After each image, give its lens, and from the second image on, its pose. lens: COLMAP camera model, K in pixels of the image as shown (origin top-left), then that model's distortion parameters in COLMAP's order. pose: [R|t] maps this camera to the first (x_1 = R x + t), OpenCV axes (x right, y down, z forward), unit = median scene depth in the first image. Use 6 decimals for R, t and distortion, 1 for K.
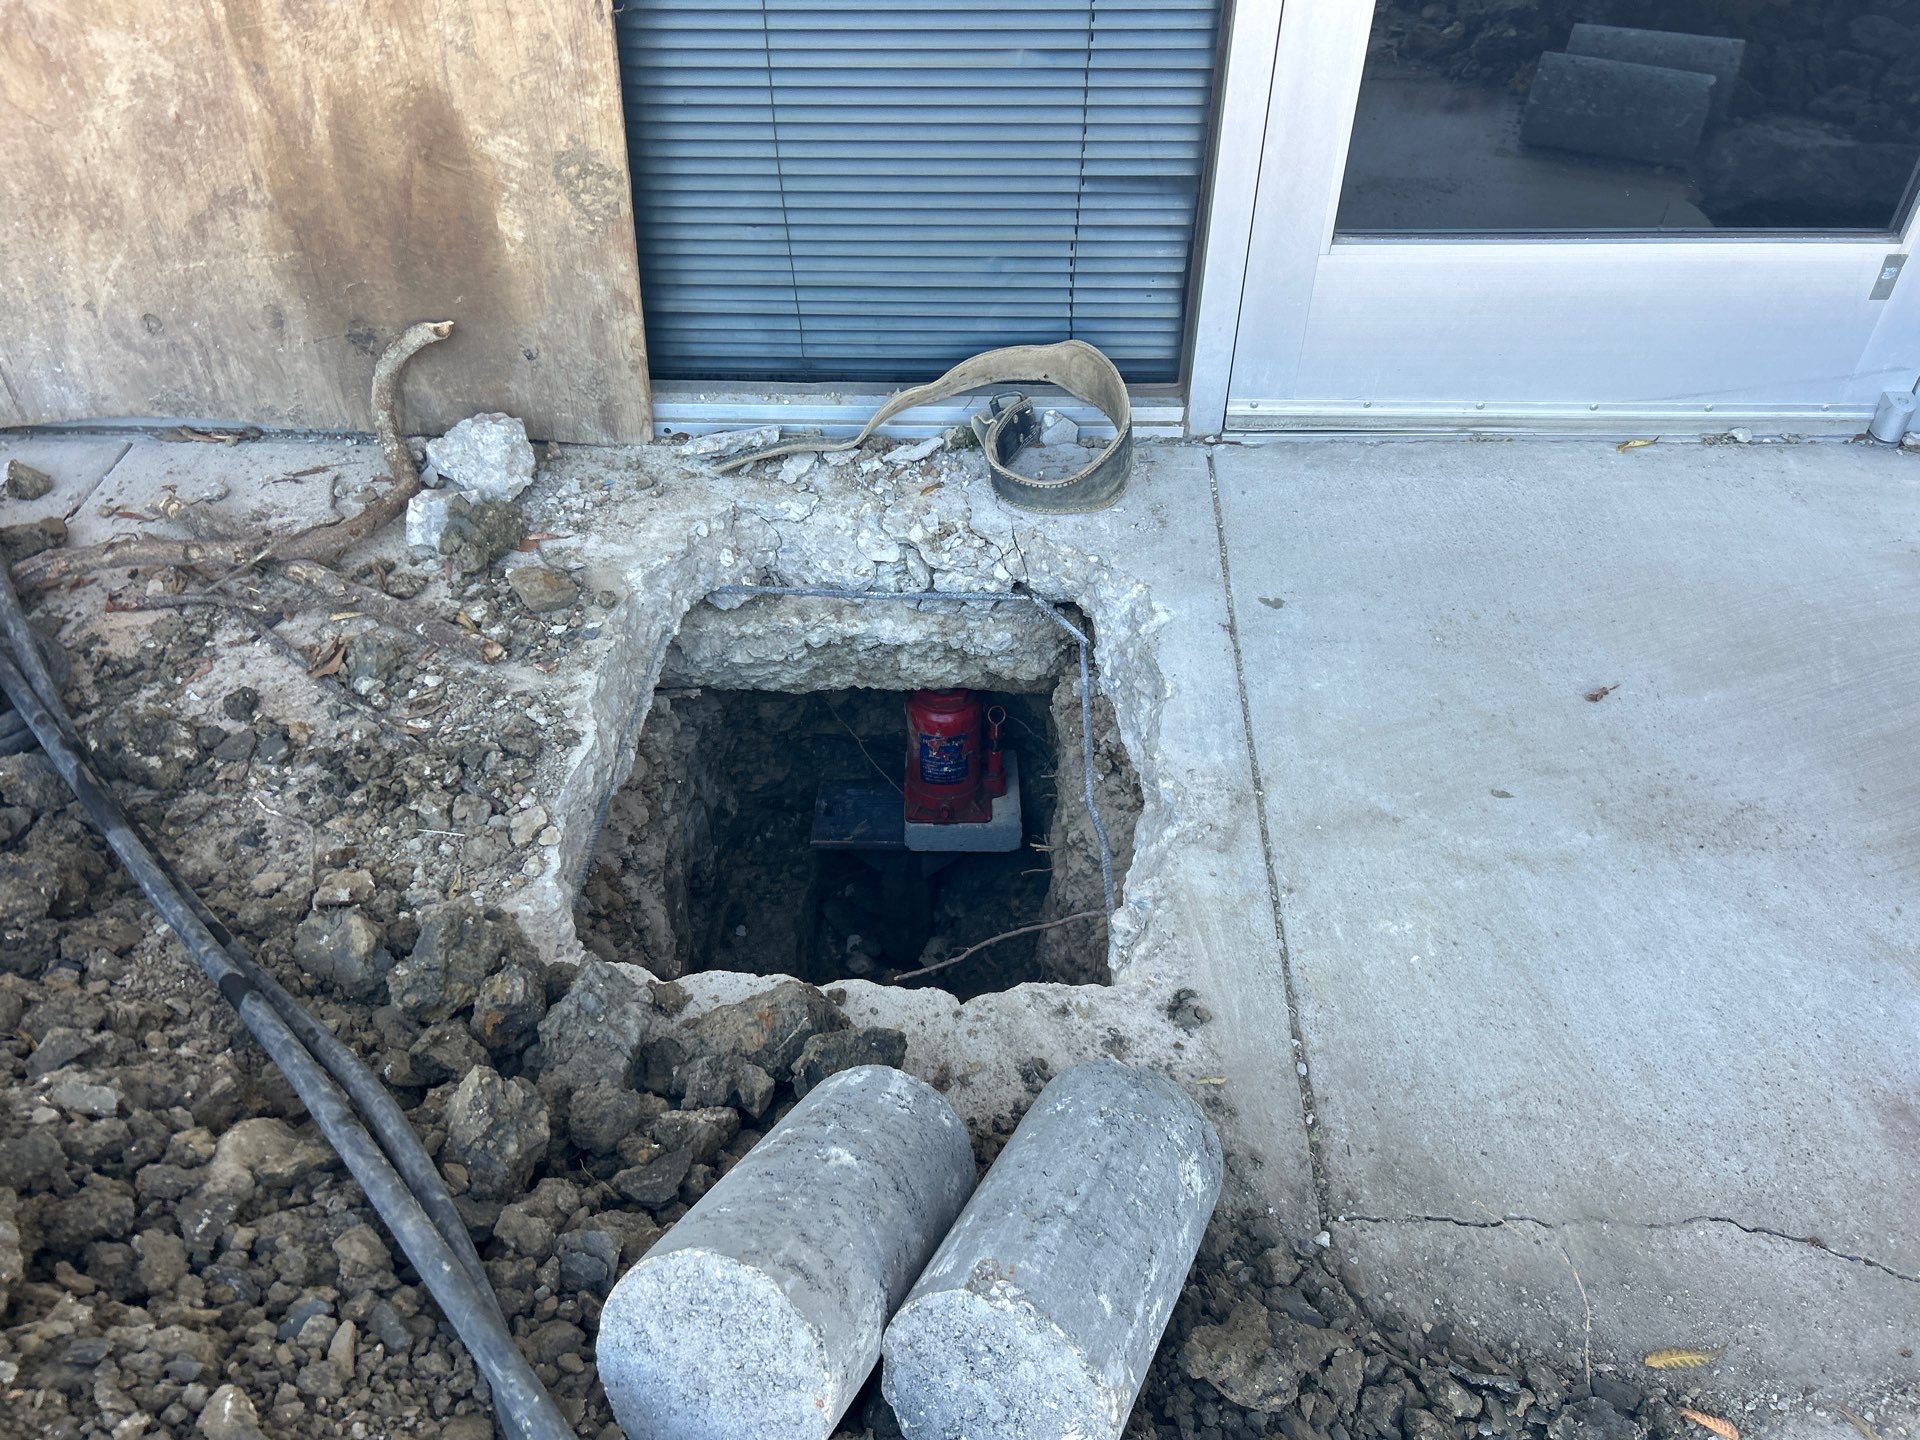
lens RADIAL K [[1419.5, 0, 960.0], [0, 1419.5, 720.7], [0, 0, 1]] dist [0.009197, -0.029450]
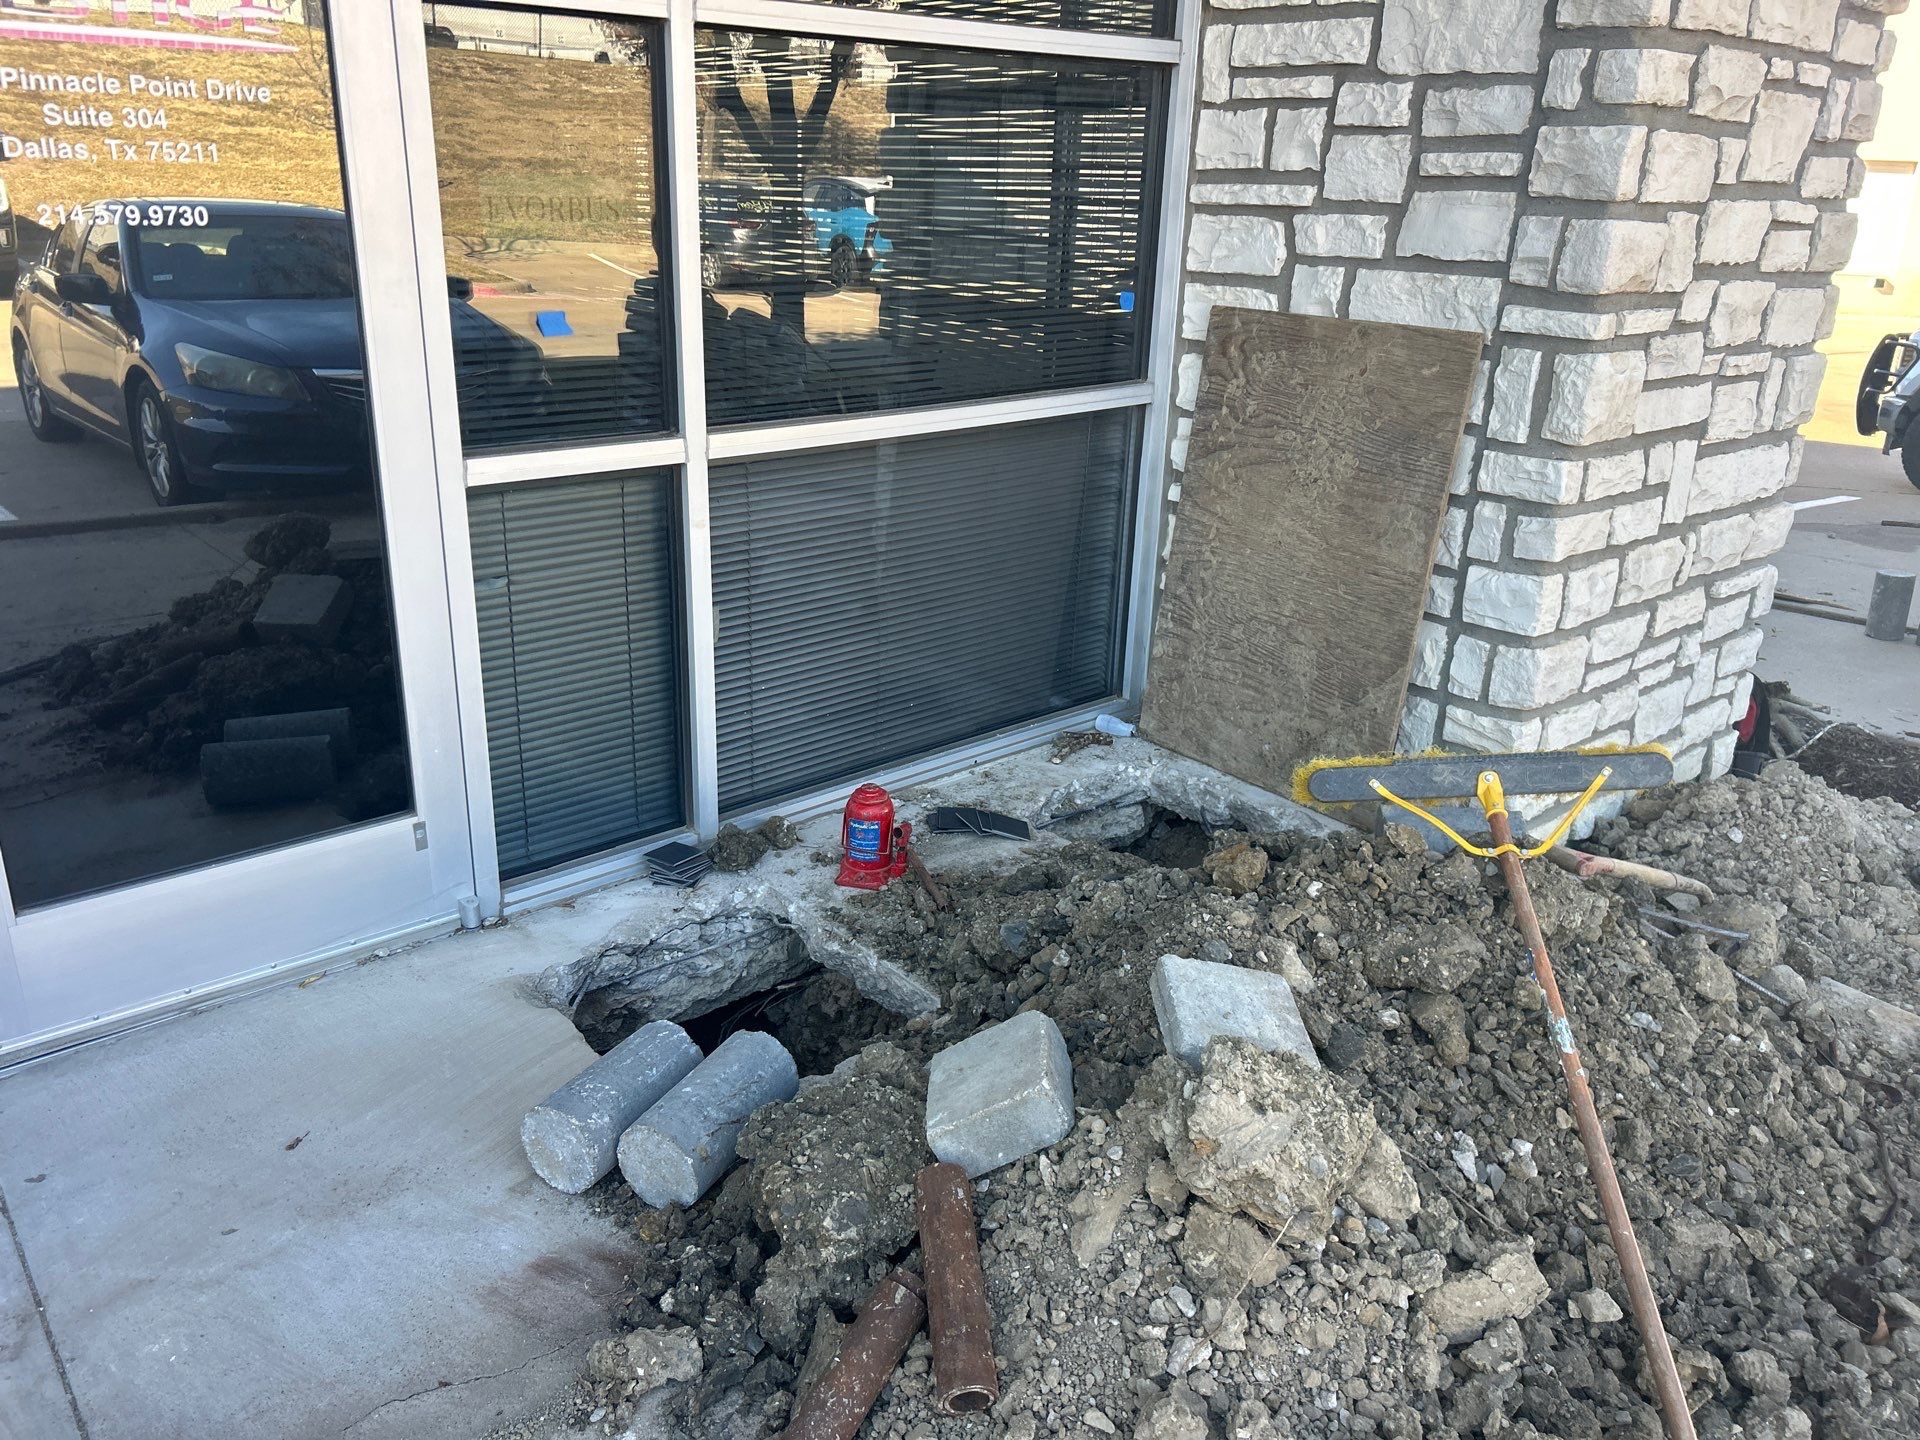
lens RADIAL K [[1419.5, 0, 964.7], [0, 1419.5, 717.7], [0, 0, 1]] dist [0.009197, -0.029450]
pose [[0.732814, -0.198098, 0.650954, 0.090786], [0.443690, 0.864432, -0.236423, 0.257094], [-0.515871, 0.462076, 0.721362, -0.622635]]
